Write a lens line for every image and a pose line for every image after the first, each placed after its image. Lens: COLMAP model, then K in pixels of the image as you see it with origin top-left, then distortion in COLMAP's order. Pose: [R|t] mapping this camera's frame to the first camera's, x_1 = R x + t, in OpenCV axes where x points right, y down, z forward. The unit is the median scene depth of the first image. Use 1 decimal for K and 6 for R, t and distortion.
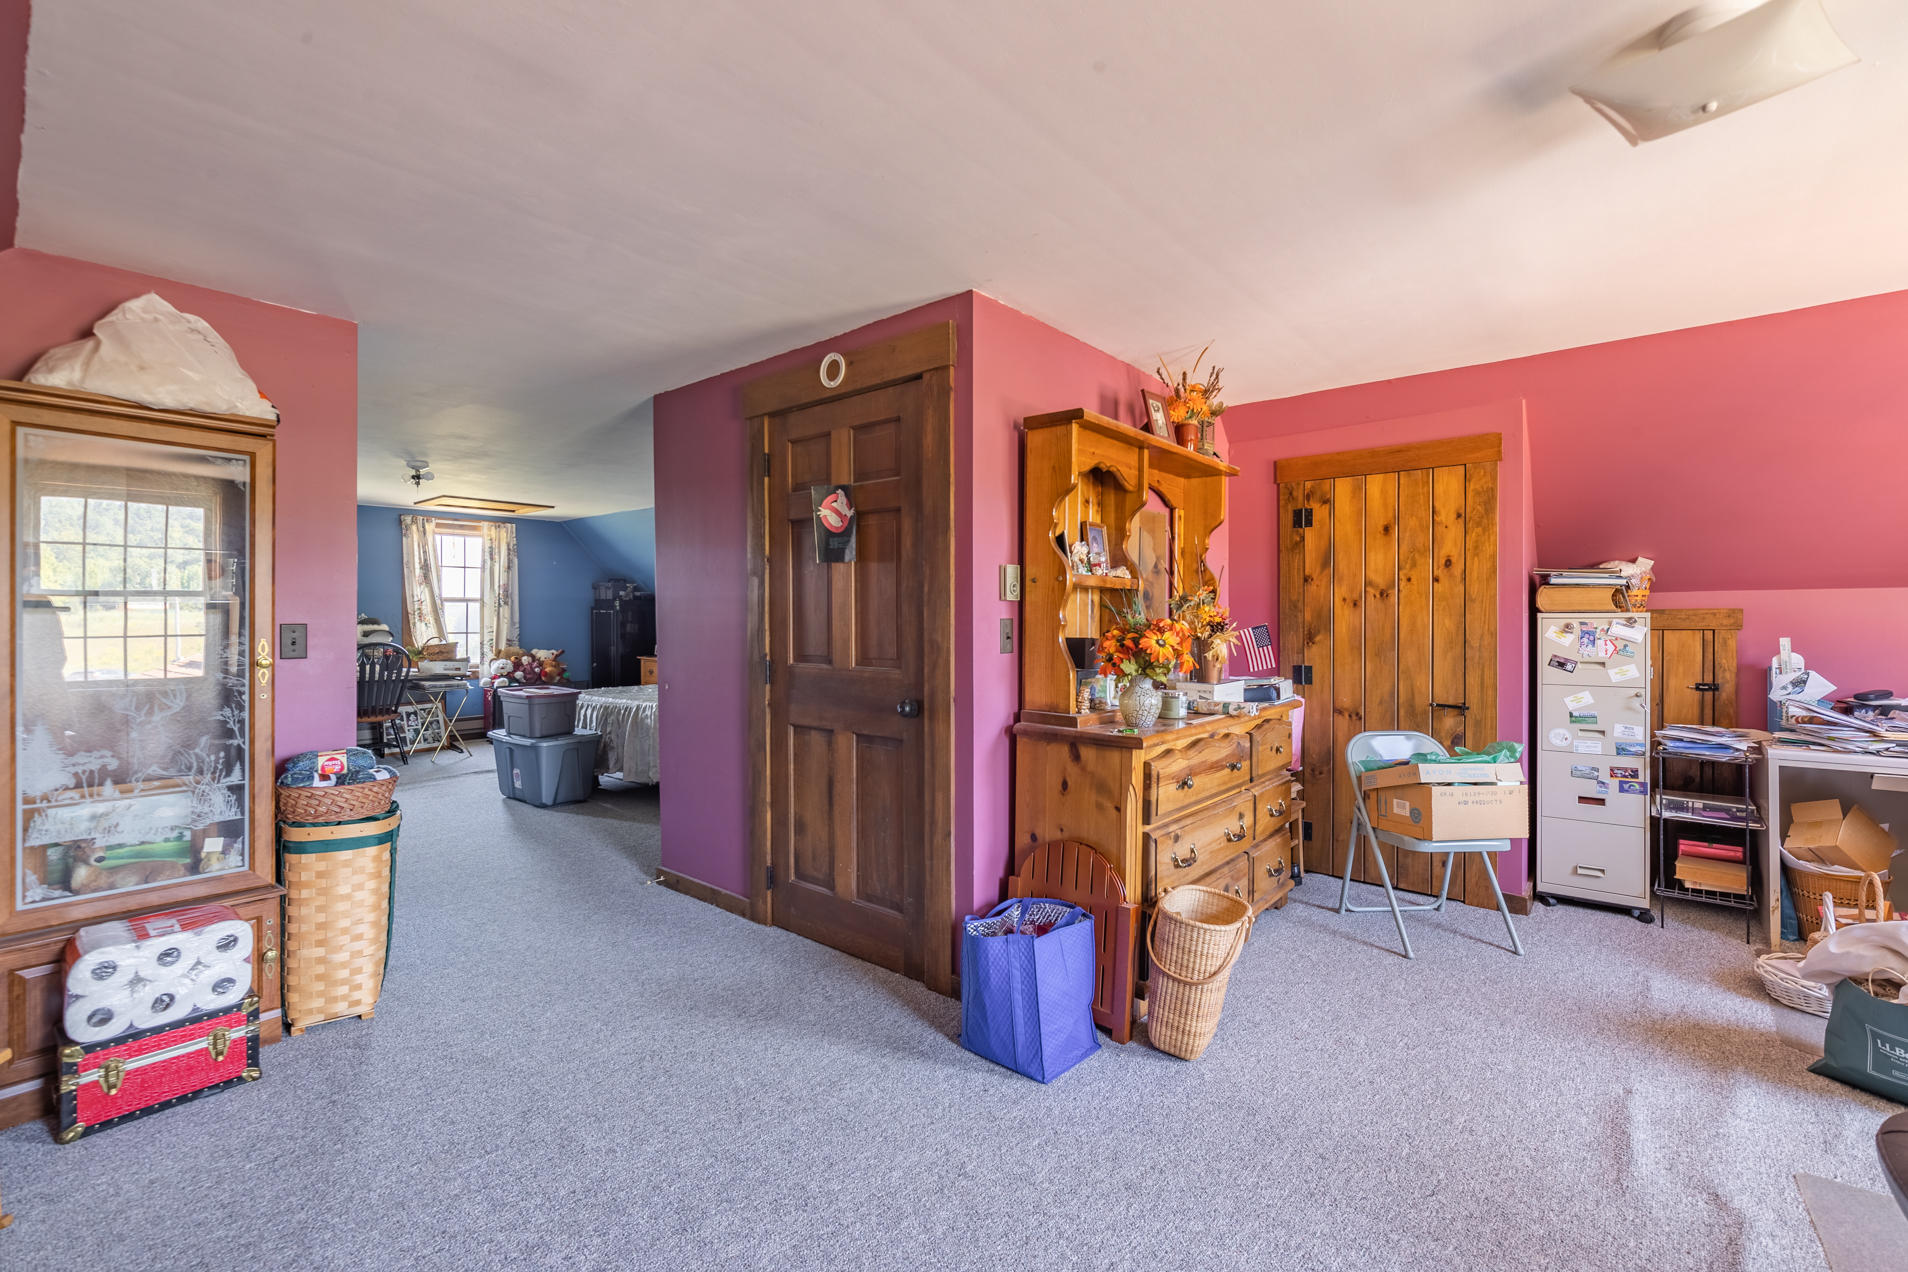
lens RADIAL K [[817.2, 0, 954.2], [0, 817.2, 626.3], [0, 0, 1]] dist [0.001875, -0.000072]
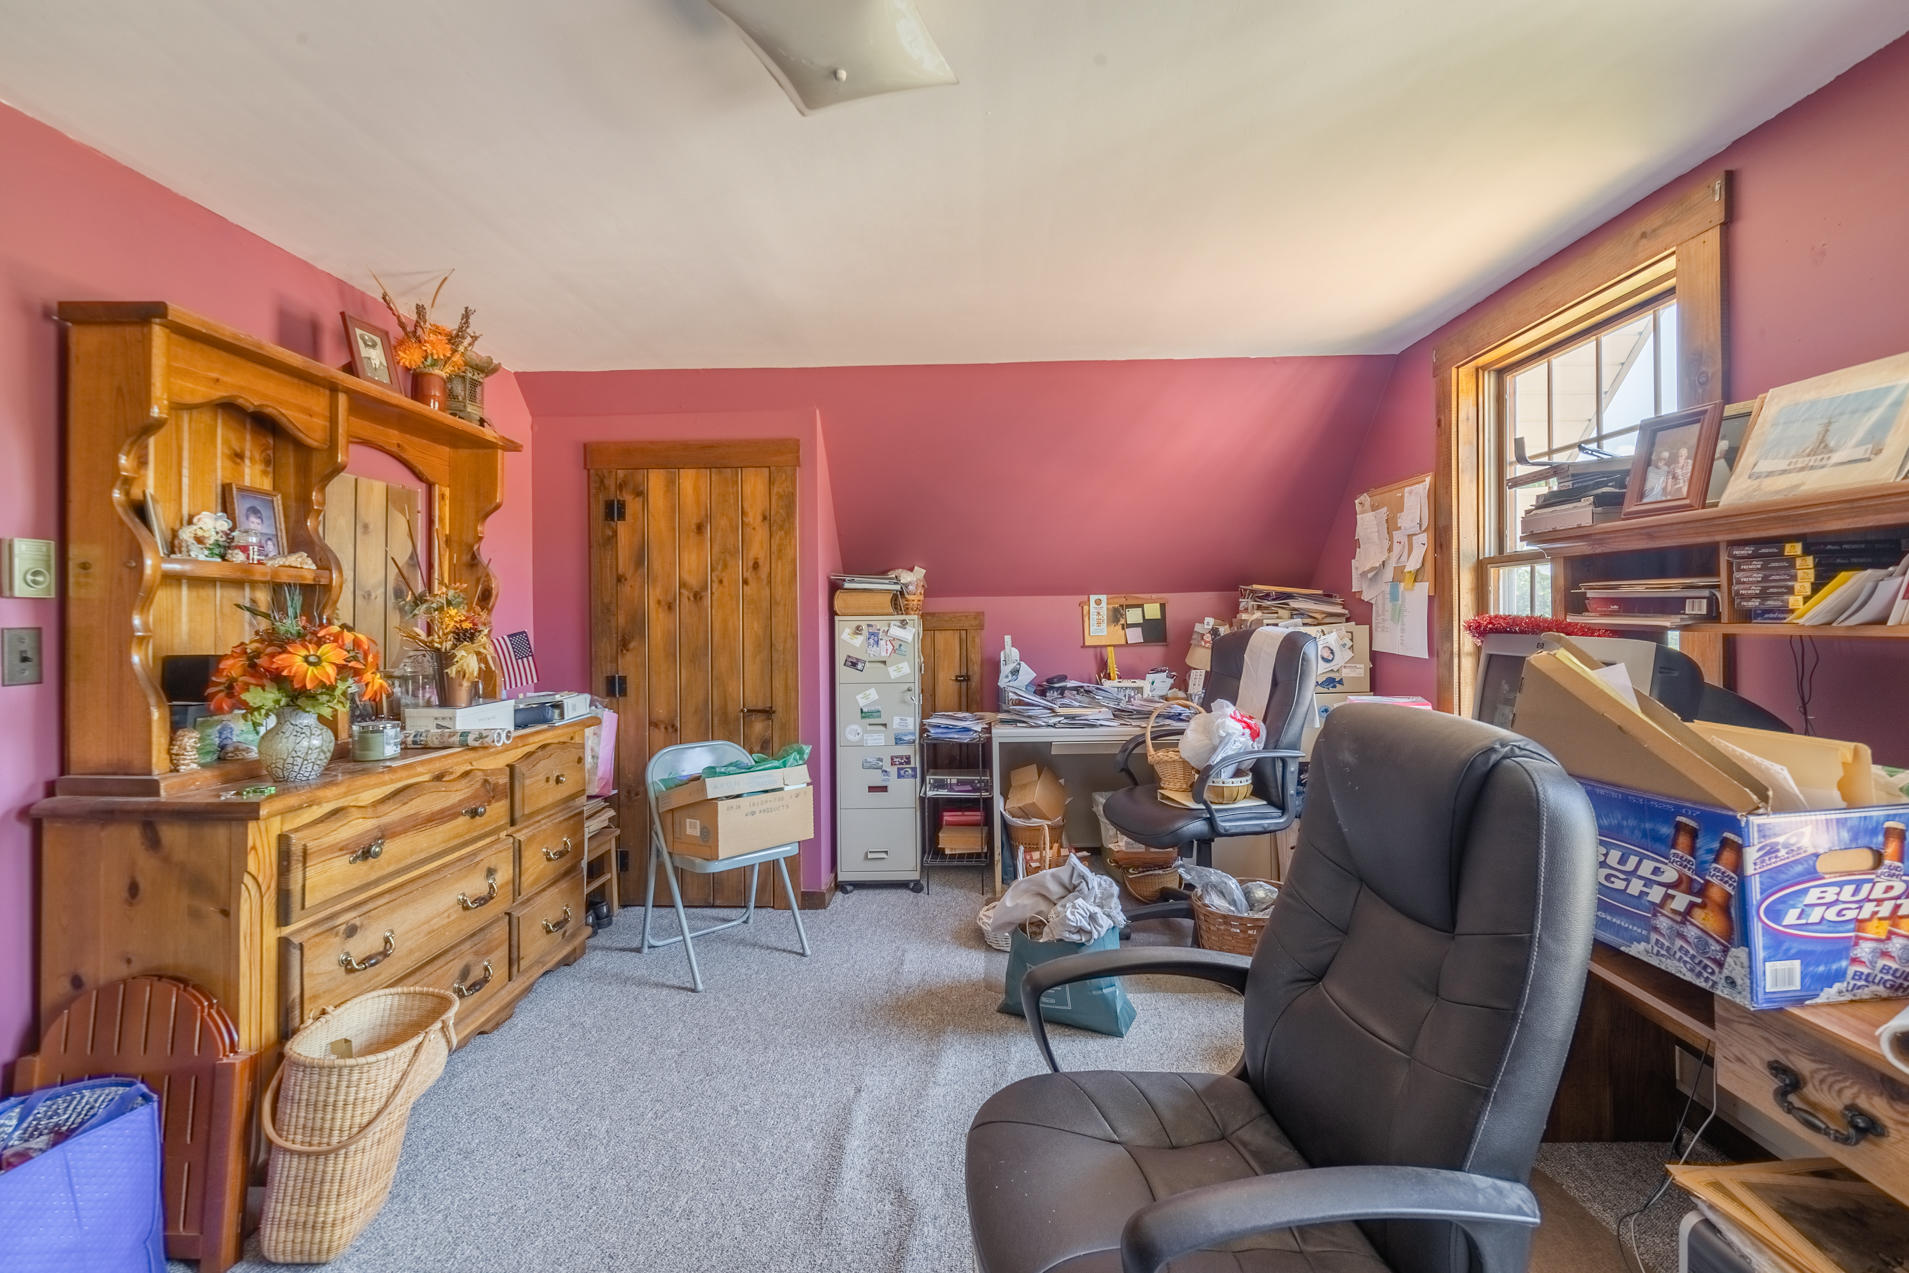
lens RADIAL K [[817.6, 0, 953.5], [0, 817.6, 623.1], [0, 0, 1]] dist [0.001875, -0.000072]
pose [[0.788599, -0.008752, 0.614846, 0.211799], [0.014103, 0.999893, -0.003856, -0.000854], [-0.614746, 0.011711, 0.788638, 0.089215]]
